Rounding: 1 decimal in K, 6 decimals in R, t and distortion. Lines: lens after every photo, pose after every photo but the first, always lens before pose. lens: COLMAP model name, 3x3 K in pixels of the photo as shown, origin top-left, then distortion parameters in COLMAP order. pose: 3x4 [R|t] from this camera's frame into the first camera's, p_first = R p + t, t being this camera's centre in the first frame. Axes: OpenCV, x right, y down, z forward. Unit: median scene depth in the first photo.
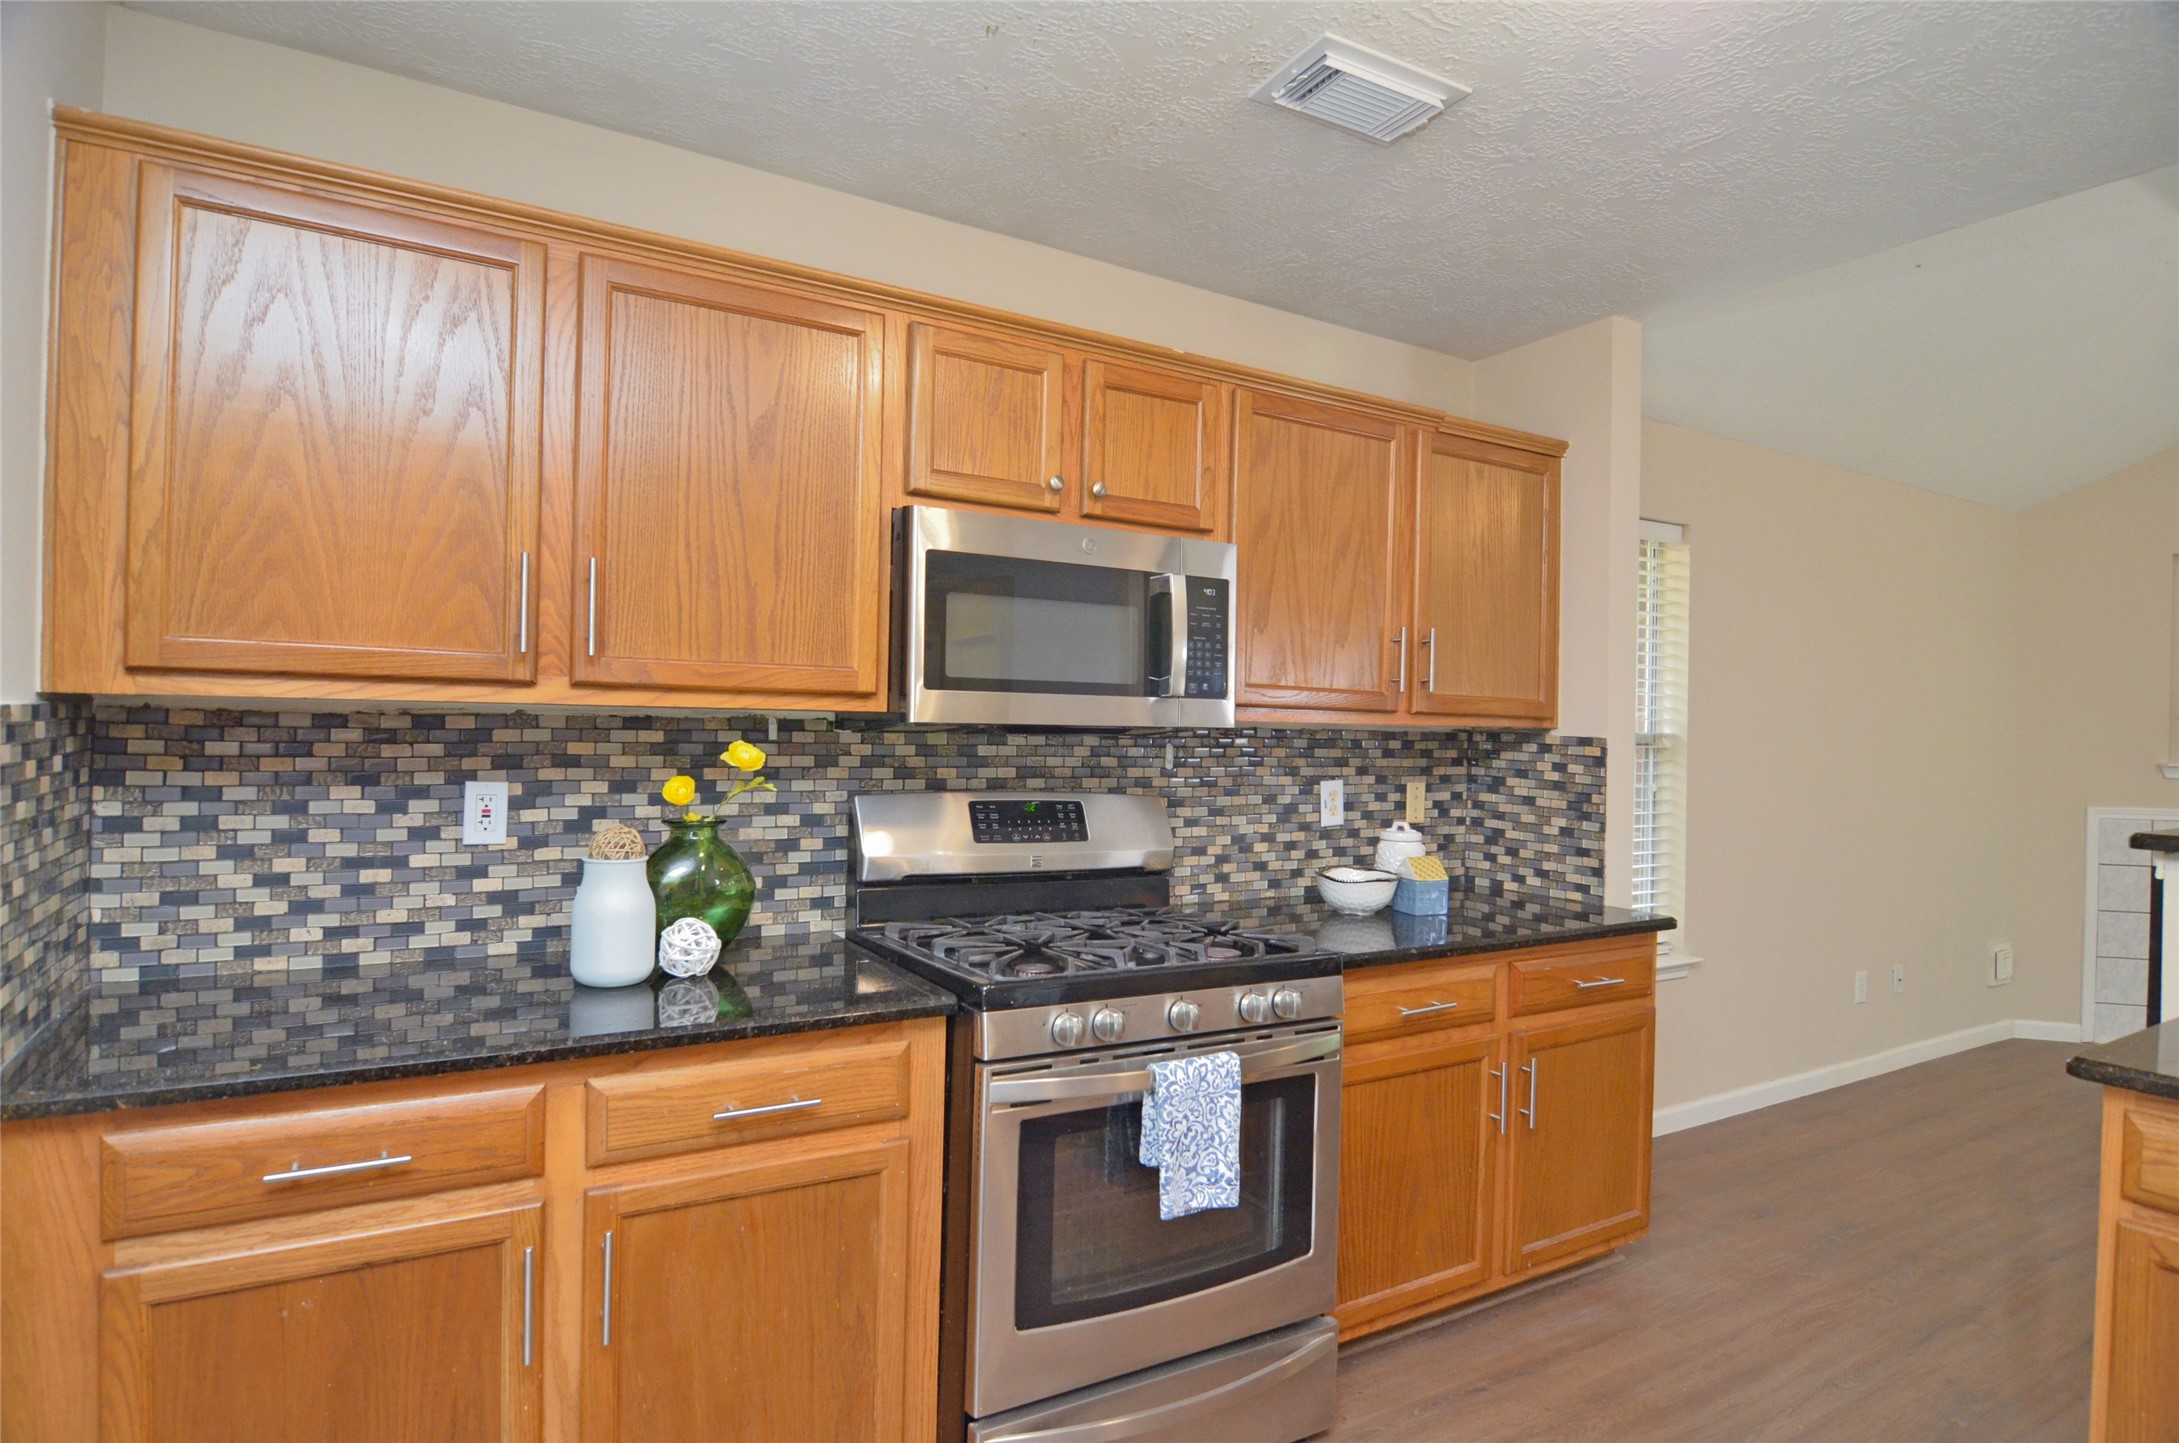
lens RADIAL K [[1176.0, 0, 1095.1], [0, 1176.0, 730.2], [0, 0, 1]] dist [-0.005663, -0.011319]
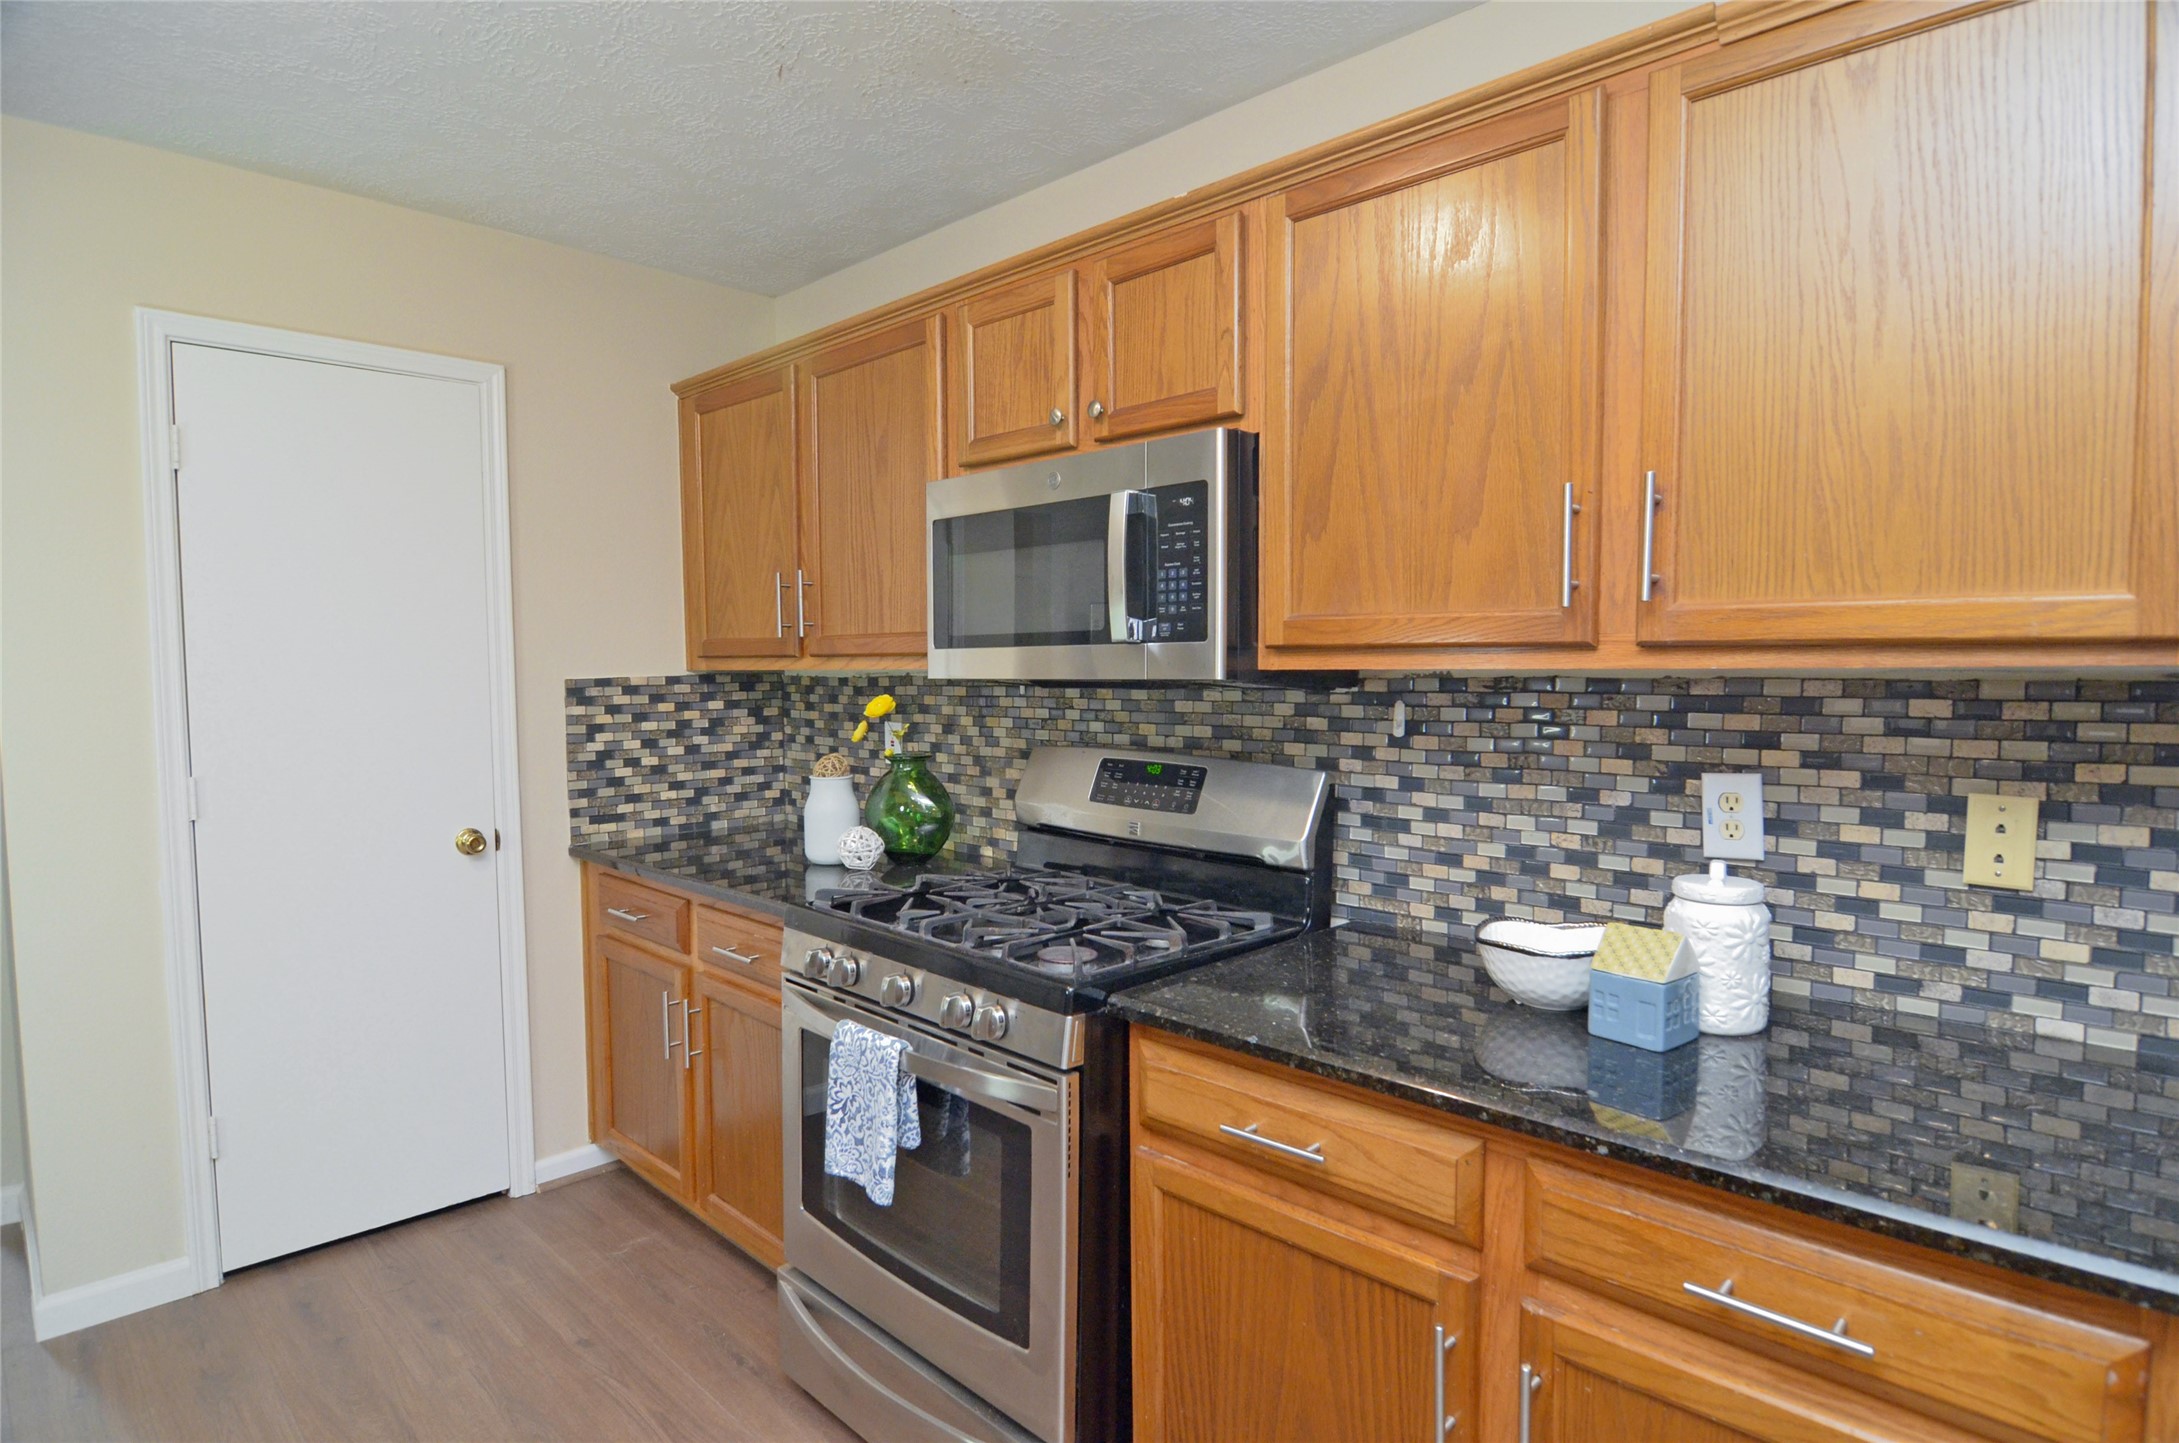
lens RADIAL K [[1176.0, 0, 1095.1], [0, 1176.0, 730.2], [0, 0, 1]] dist [-0.005663, -0.011319]
pose [[0.235938, 0.032495, -0.971225, 0.697412], [0.006356, 0.999368, 0.034980, 0.002951], [0.971747, -0.014427, 0.235582, 0.640442]]
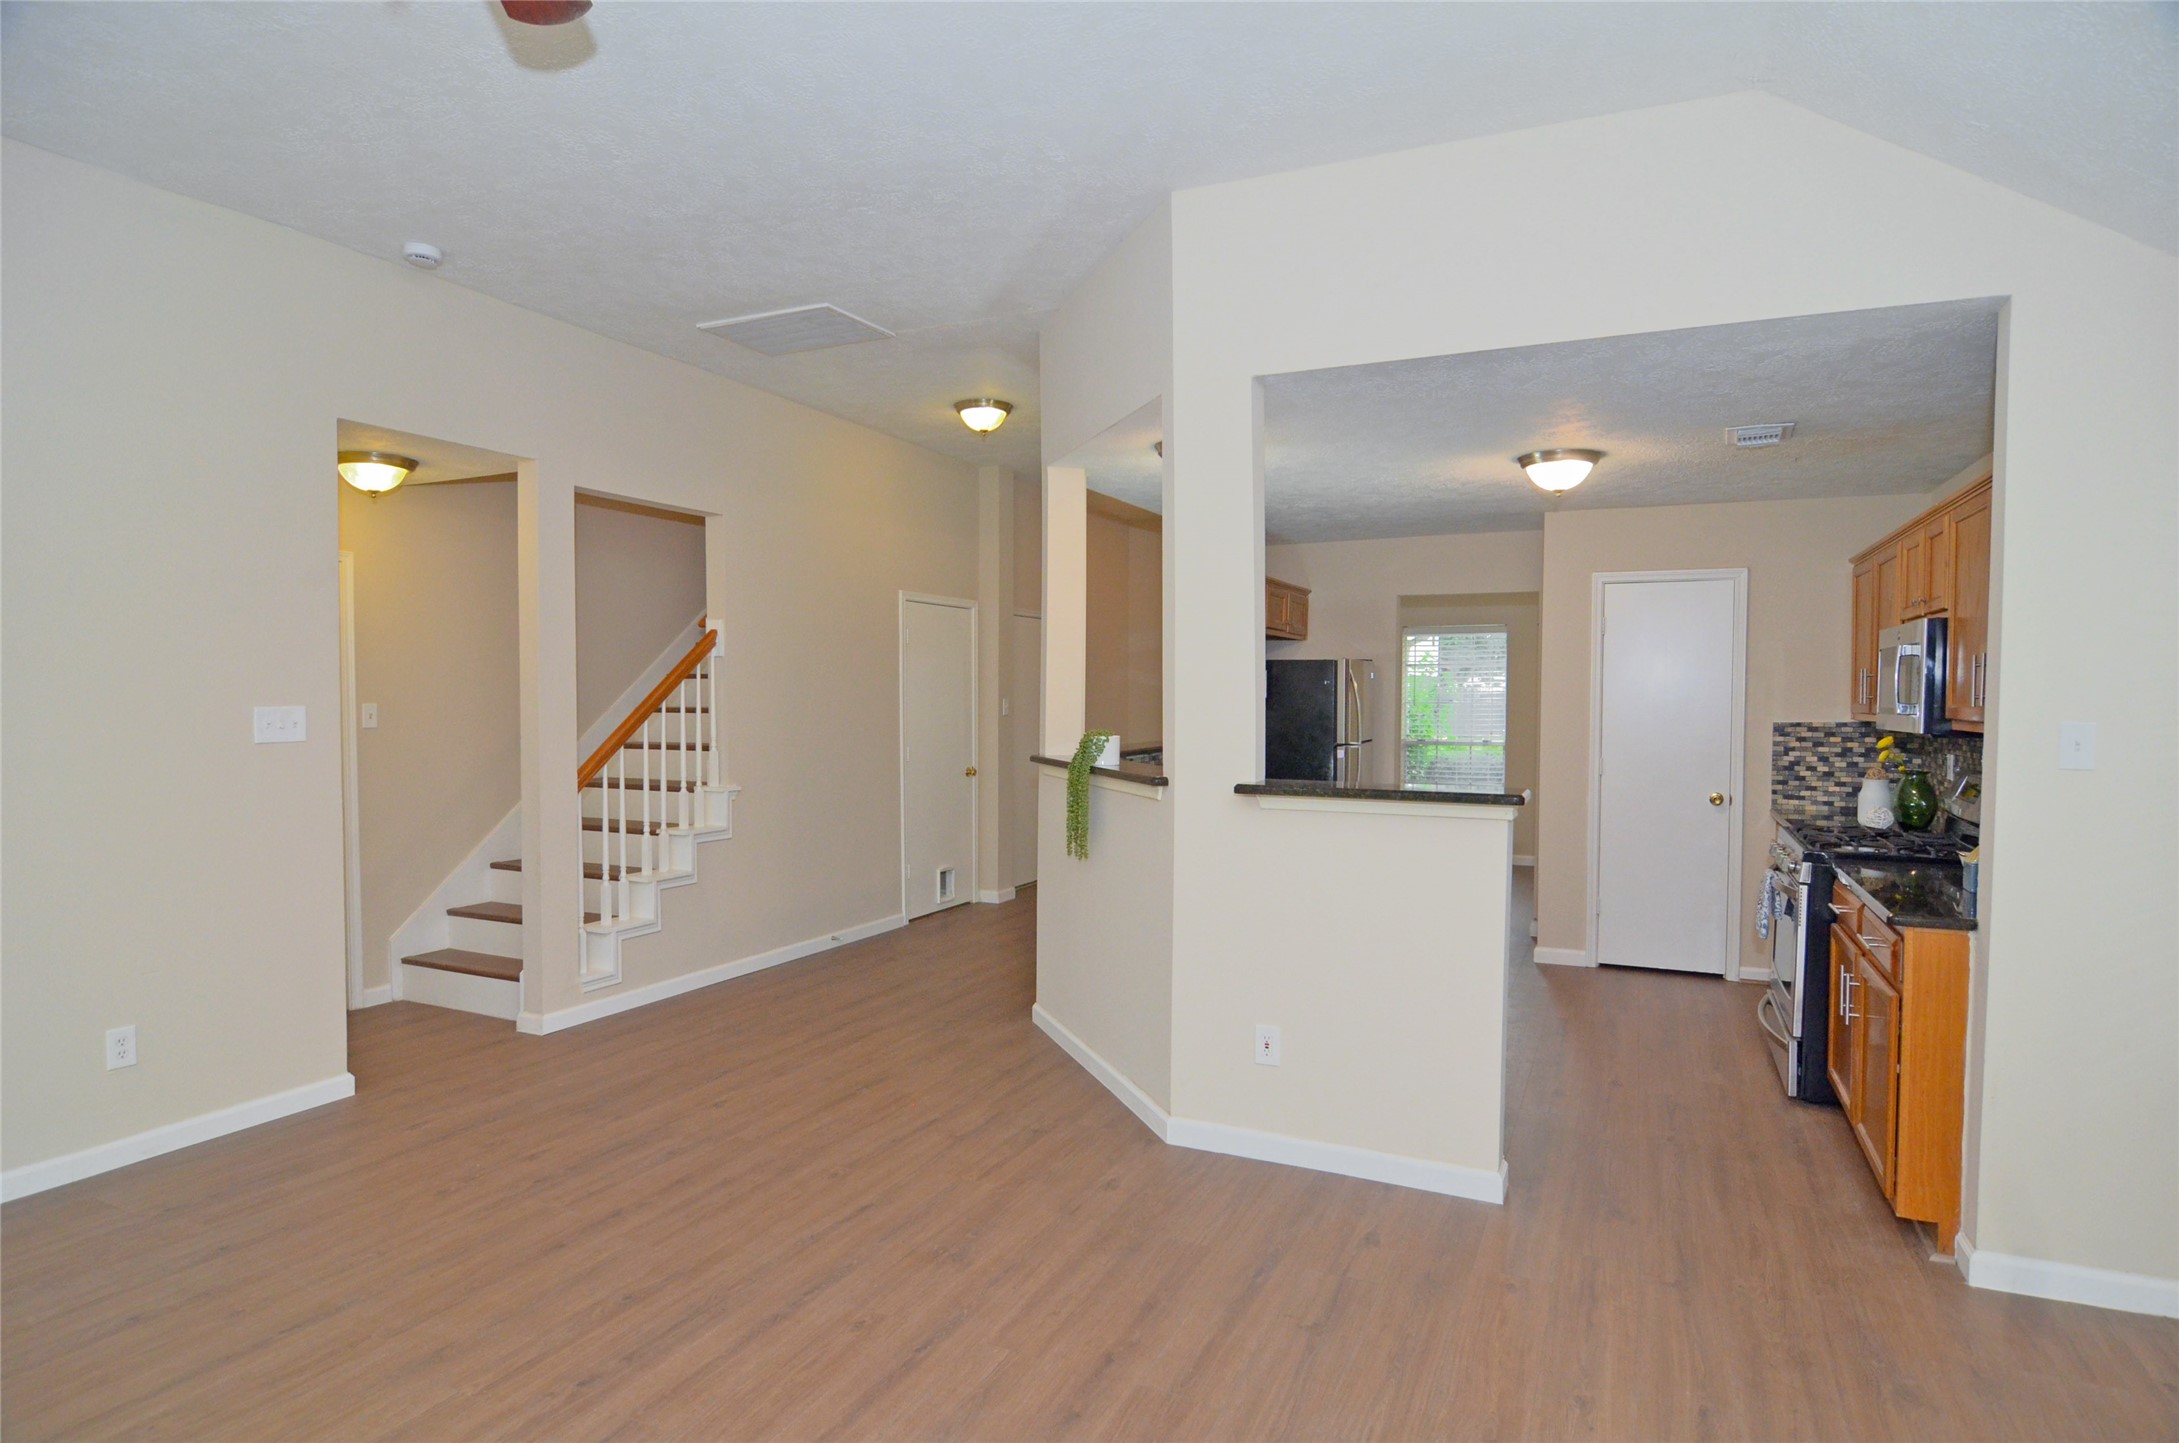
lens RADIAL K [[1176.0, 0, 1095.1], [0, 1176.0, 730.2], [0, 0, 1]] dist [-0.005663, -0.011319]
pose [[-0.830925, -0.008532, -0.556319, 1.655981], [-0.026292, 0.999368, 0.023944, -0.012898], [0.555763, 0.034522, -0.830624, 1.452702]]
